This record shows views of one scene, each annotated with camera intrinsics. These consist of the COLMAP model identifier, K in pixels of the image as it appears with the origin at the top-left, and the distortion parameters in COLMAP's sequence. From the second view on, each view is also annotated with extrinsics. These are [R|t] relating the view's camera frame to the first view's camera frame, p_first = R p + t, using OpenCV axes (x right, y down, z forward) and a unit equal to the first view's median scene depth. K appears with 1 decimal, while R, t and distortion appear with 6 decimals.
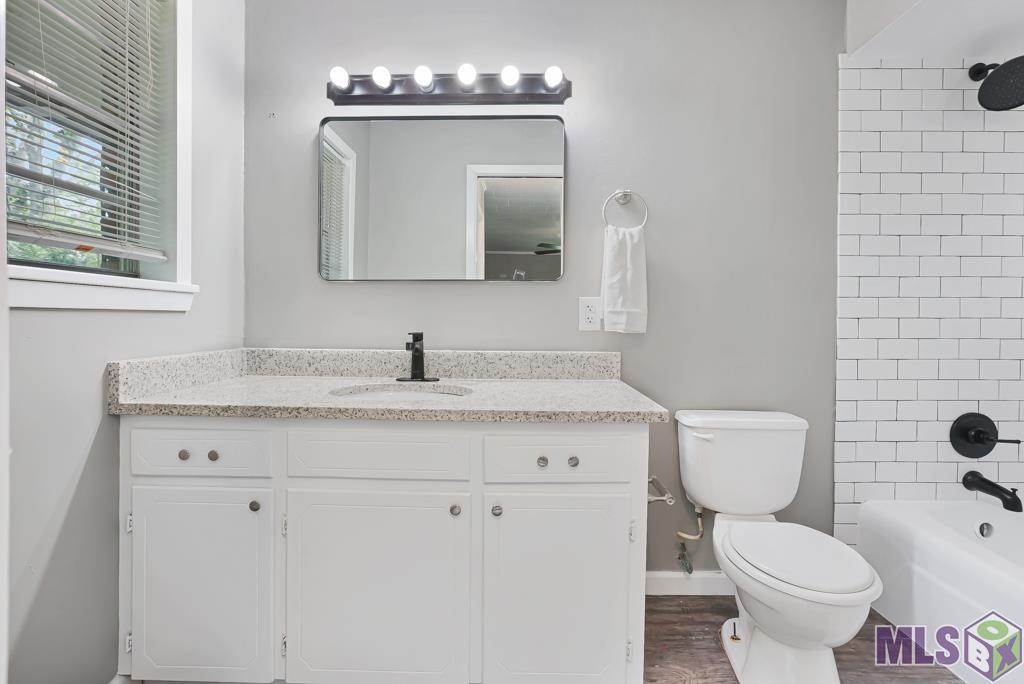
lens RADIAL K [[478.5, 0, 510.7], [0, 478.5, 336.7], [0, 0, 1]] dist [-0.037950, 0.015135]
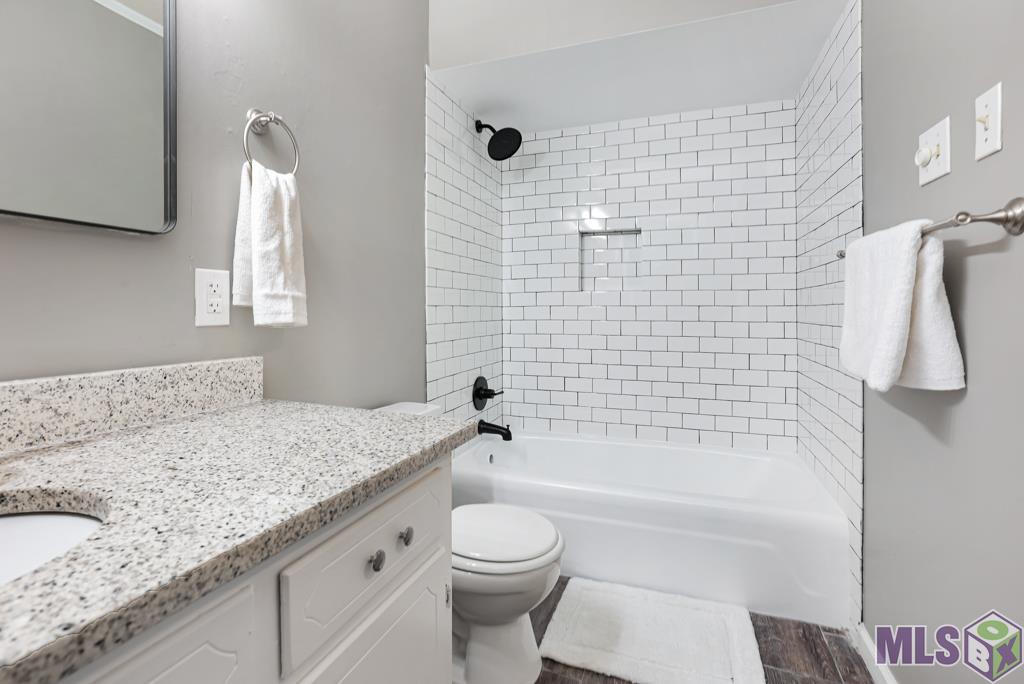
lens RADIAL K [[478.5, 0, 513.1], [0, 478.5, 311.7], [0, 0, 1]] dist [-0.037950, 0.015135]
pose [[0.328698, -0.008163, 0.944400, -0.280553], [0.032451, 0.999470, -0.002655, -0.017054], [-0.943877, 0.031520, 0.328788, 0.461668]]
